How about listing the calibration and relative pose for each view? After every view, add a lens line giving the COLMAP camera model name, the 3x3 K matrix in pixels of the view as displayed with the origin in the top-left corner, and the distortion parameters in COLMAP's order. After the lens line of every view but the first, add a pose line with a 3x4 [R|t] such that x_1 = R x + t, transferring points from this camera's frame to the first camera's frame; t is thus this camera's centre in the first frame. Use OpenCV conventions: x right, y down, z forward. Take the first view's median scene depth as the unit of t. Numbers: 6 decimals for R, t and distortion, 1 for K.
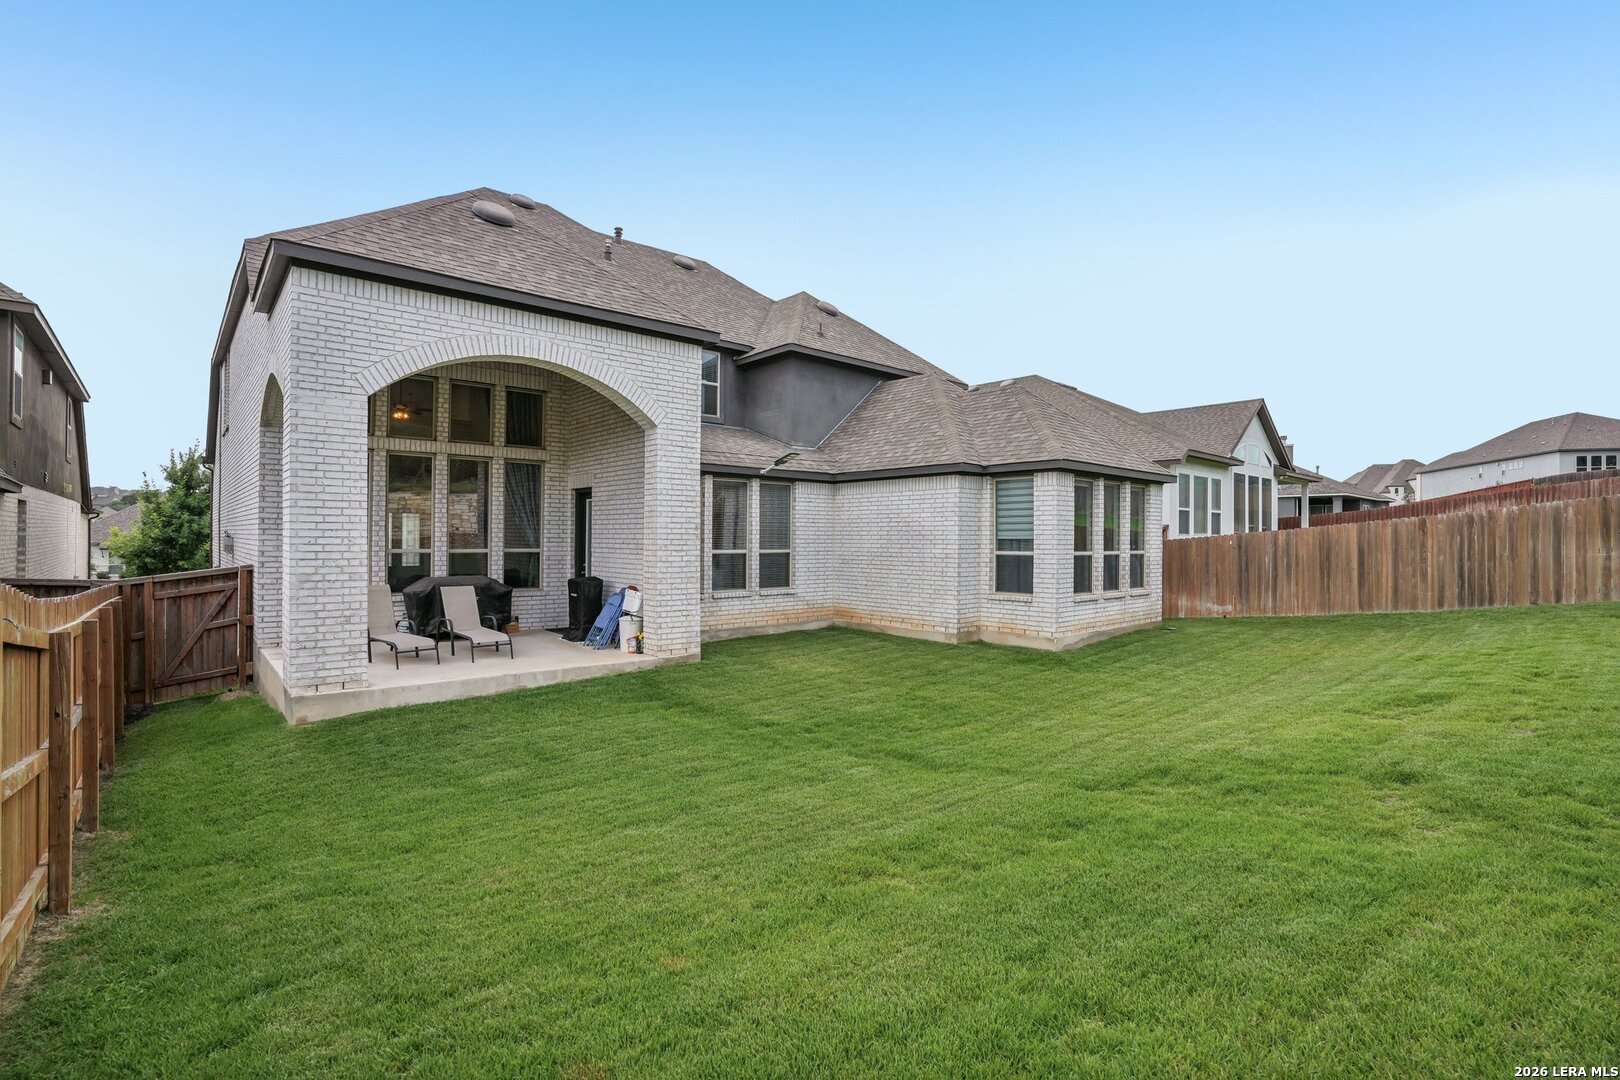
lens RADIAL K [[754.9, 0, 809.5], [0, 754.9, 535.8], [0, 0, 1]] dist [-0.051623, 0.023110]
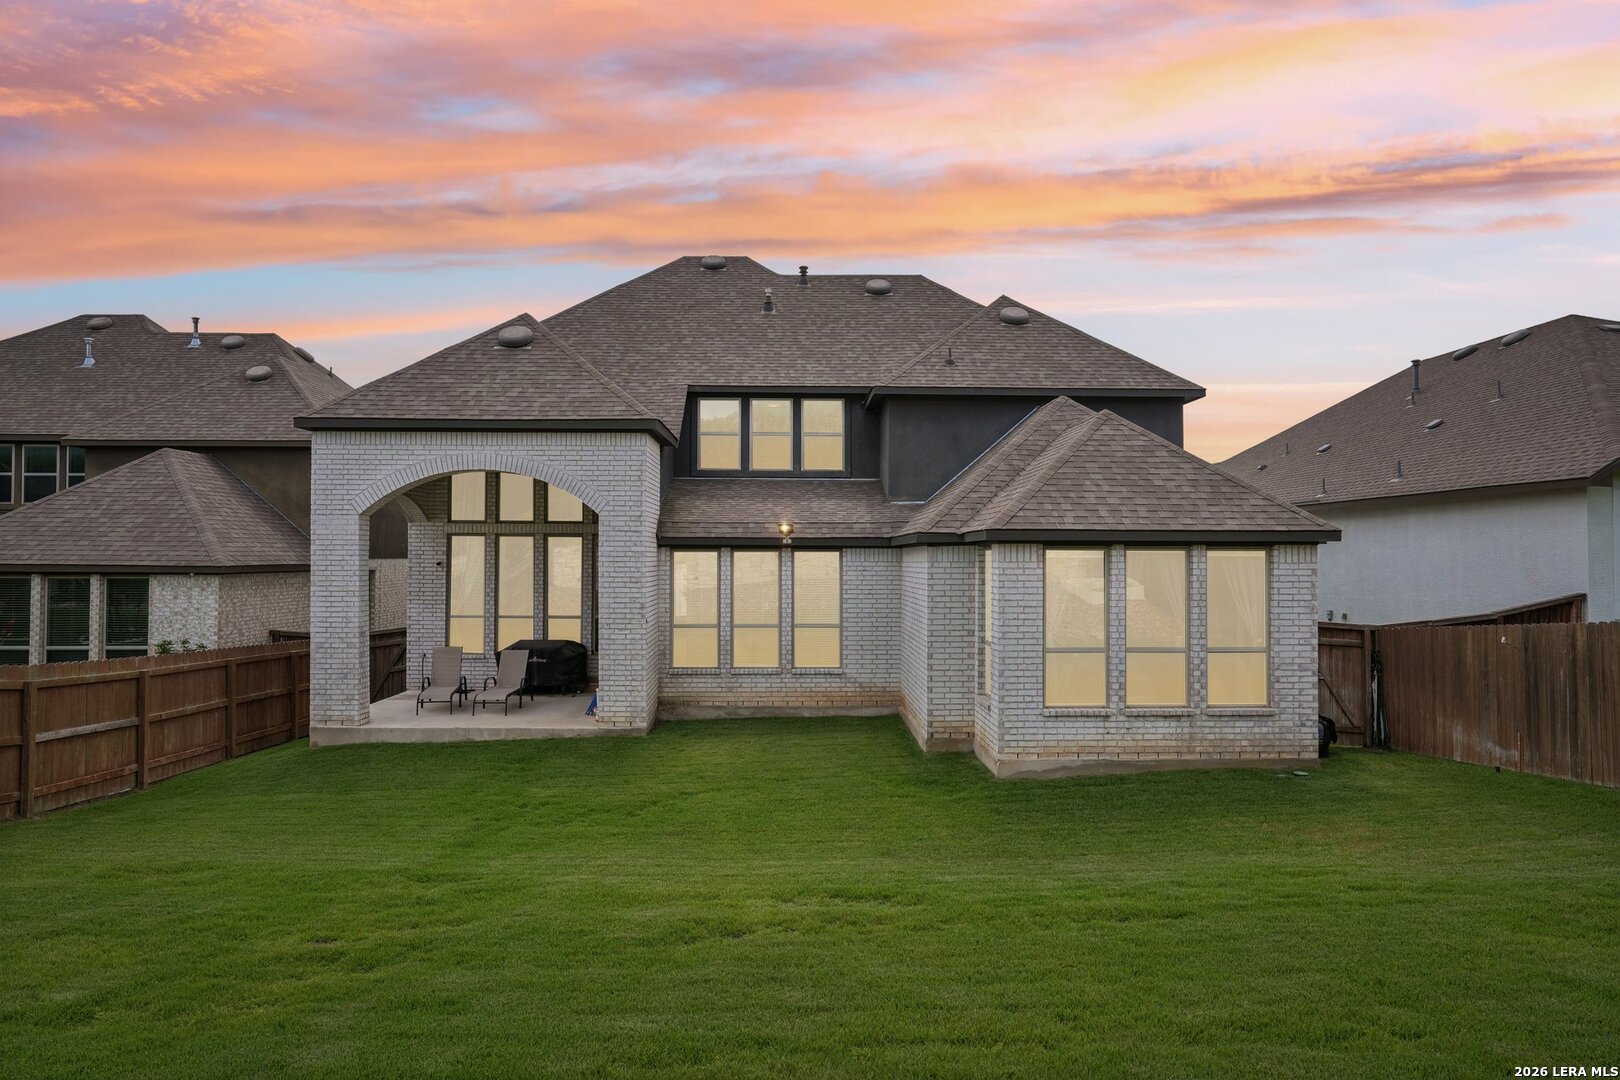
lens RADIAL K [[995.1, 0, 809.7], [0, 995.1, 543.0], [0, 0, 1]] dist [-0.005573, -0.000335]
pose [[0.762634, -0.010696, -0.646741, 0.787382], [0.002558, 0.999905, -0.013519, -0.068925], [0.646825, 0.008656, 0.762590, 0.083144]]
